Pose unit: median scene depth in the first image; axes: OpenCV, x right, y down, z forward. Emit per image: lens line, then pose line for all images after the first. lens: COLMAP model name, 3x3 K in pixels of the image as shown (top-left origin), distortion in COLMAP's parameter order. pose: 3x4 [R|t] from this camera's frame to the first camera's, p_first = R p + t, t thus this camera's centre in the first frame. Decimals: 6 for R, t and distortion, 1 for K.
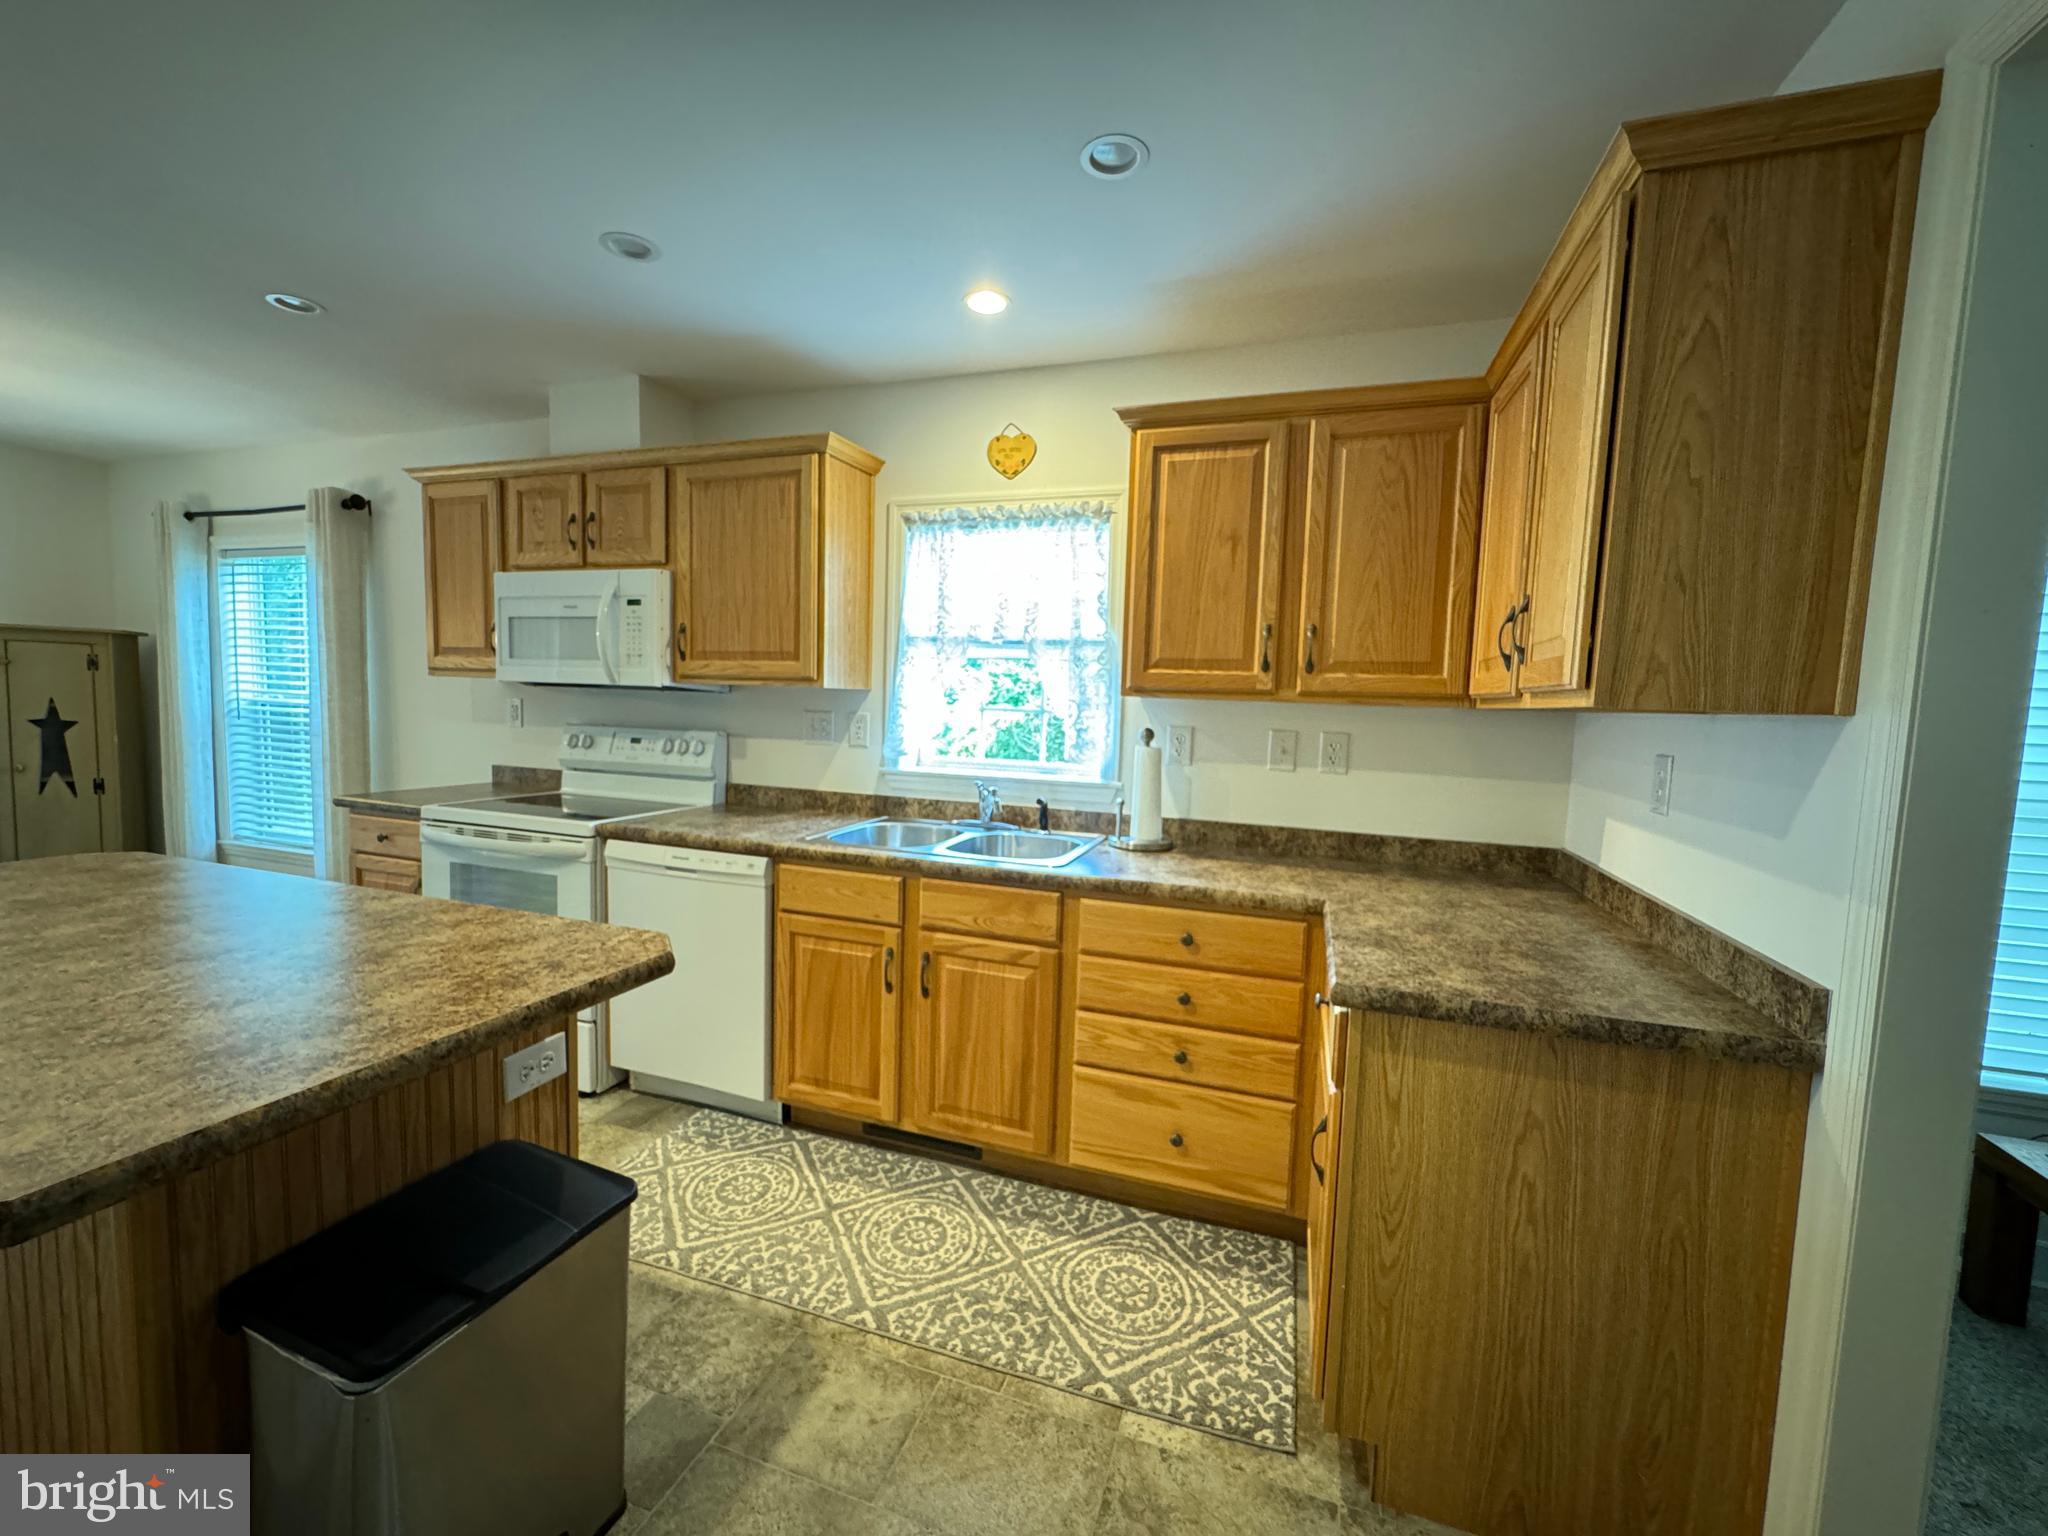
lens RADIAL K [[821.4, 0, 1030.1], [0, 821.4, 760.9], [0, 0, 1]] dist [-0.007214, 0.000387]
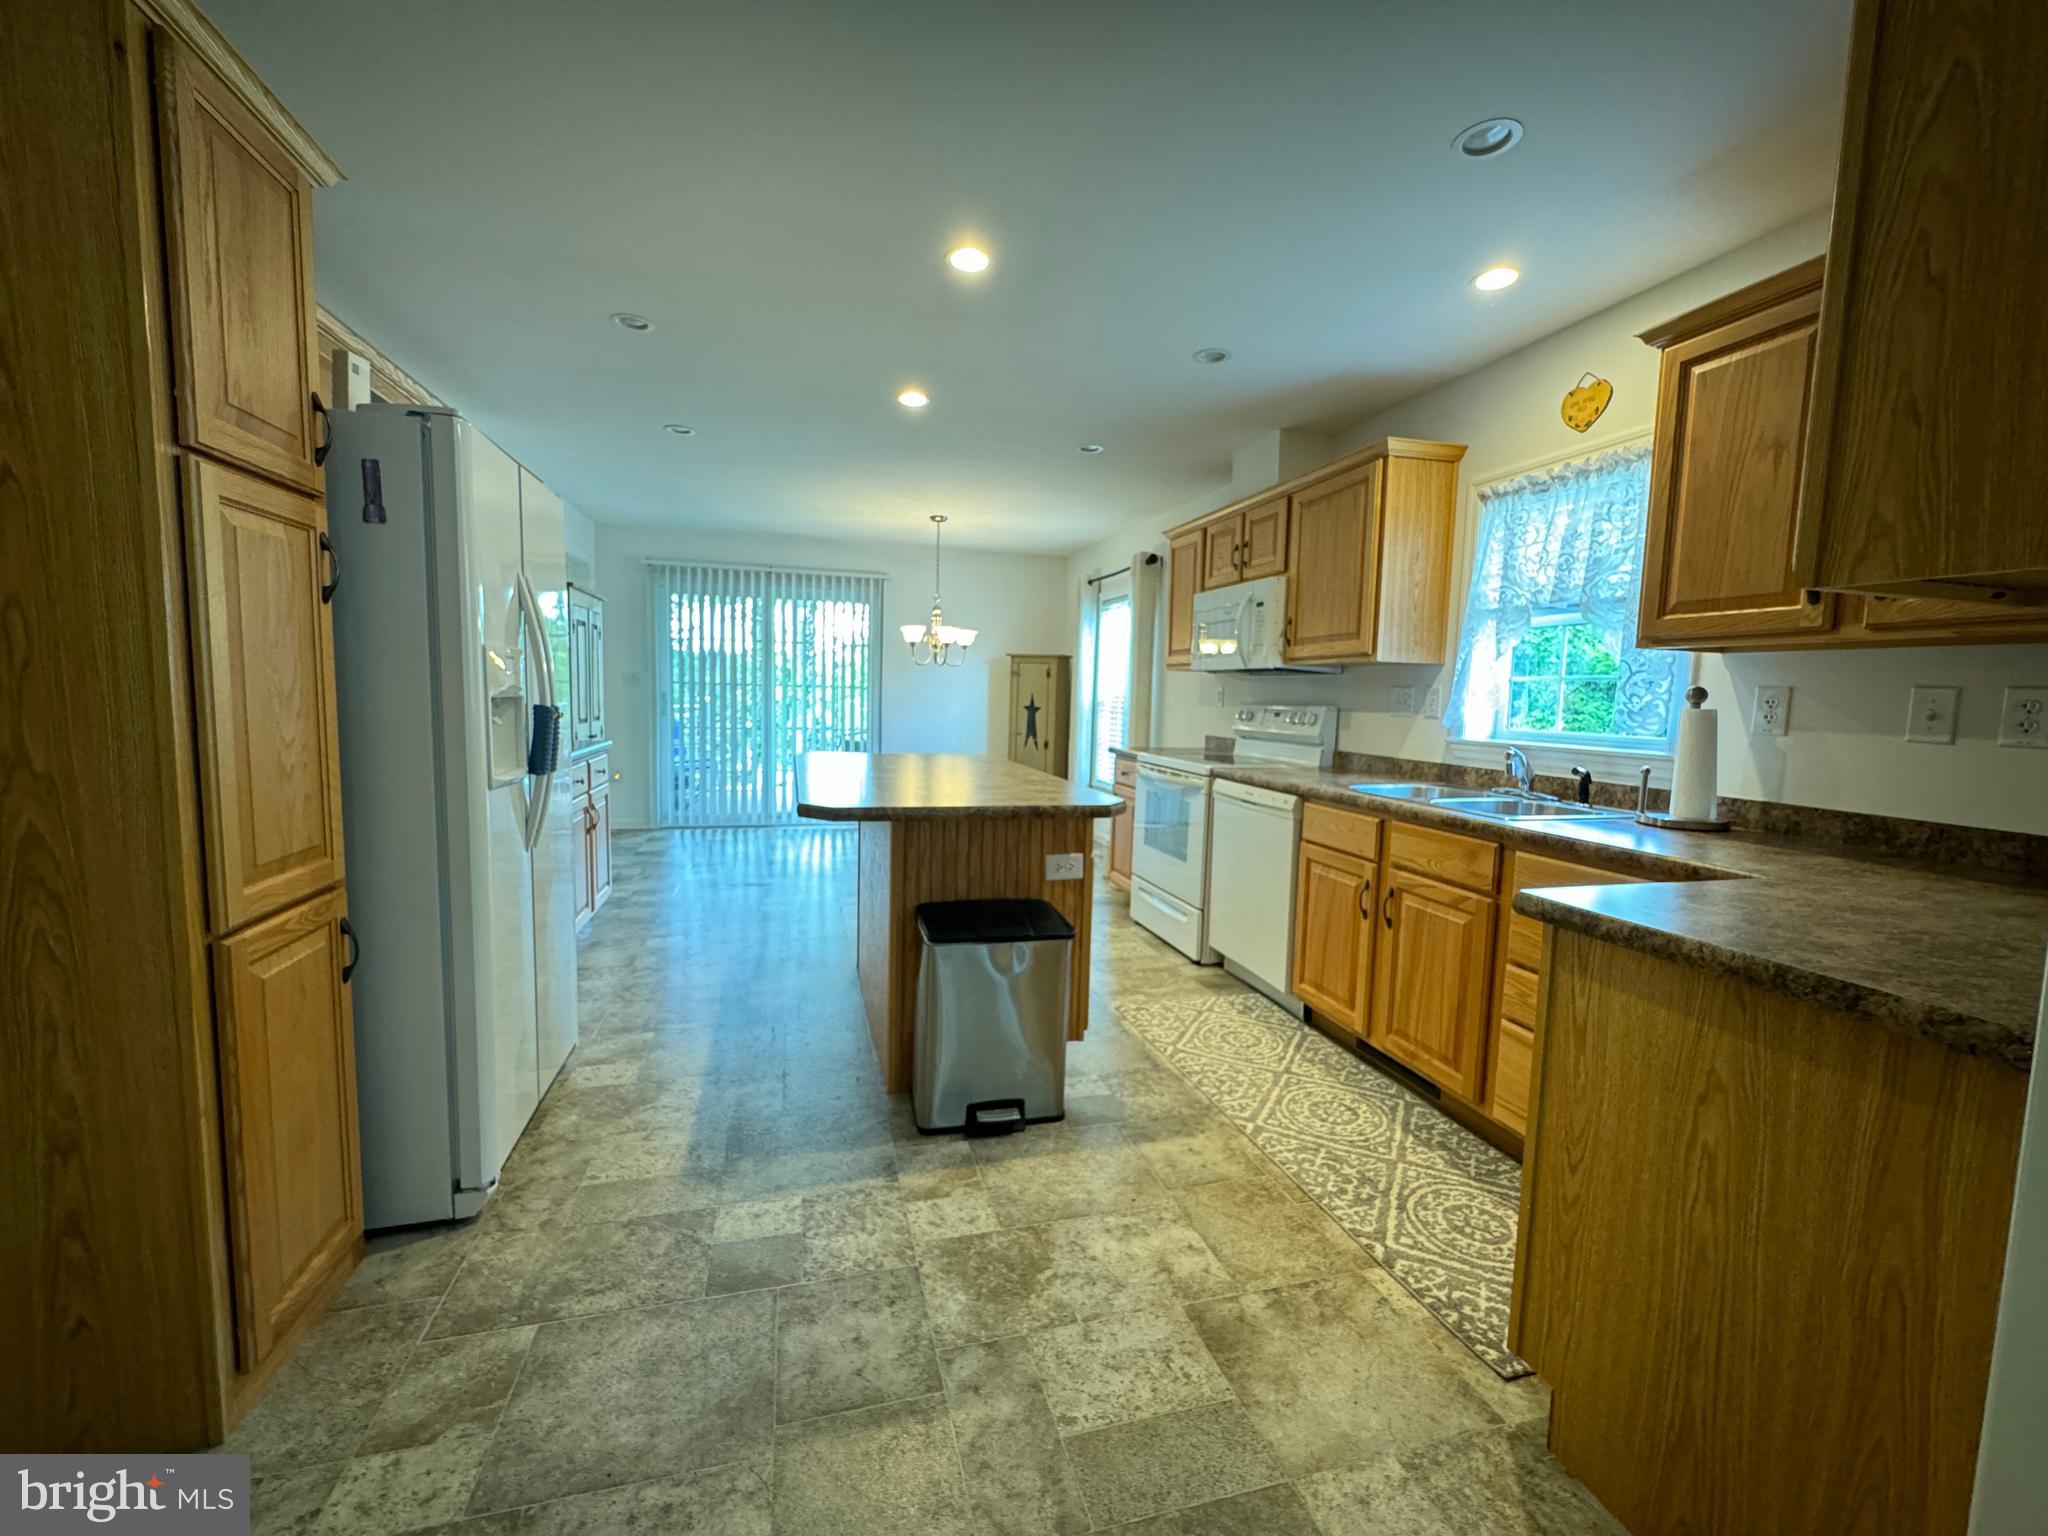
lens RADIAL K [[821.4, 0, 1016.9], [0, 821.4, 752.3], [0, 0, 1]] dist [-0.007214, 0.000387]
pose [[0.561698, 0.042917, -0.826229, 0.506204], [-0.068722, 0.997623, 0.005100, 0.080428], [0.824484, 0.053915, 0.563312, -0.058856]]
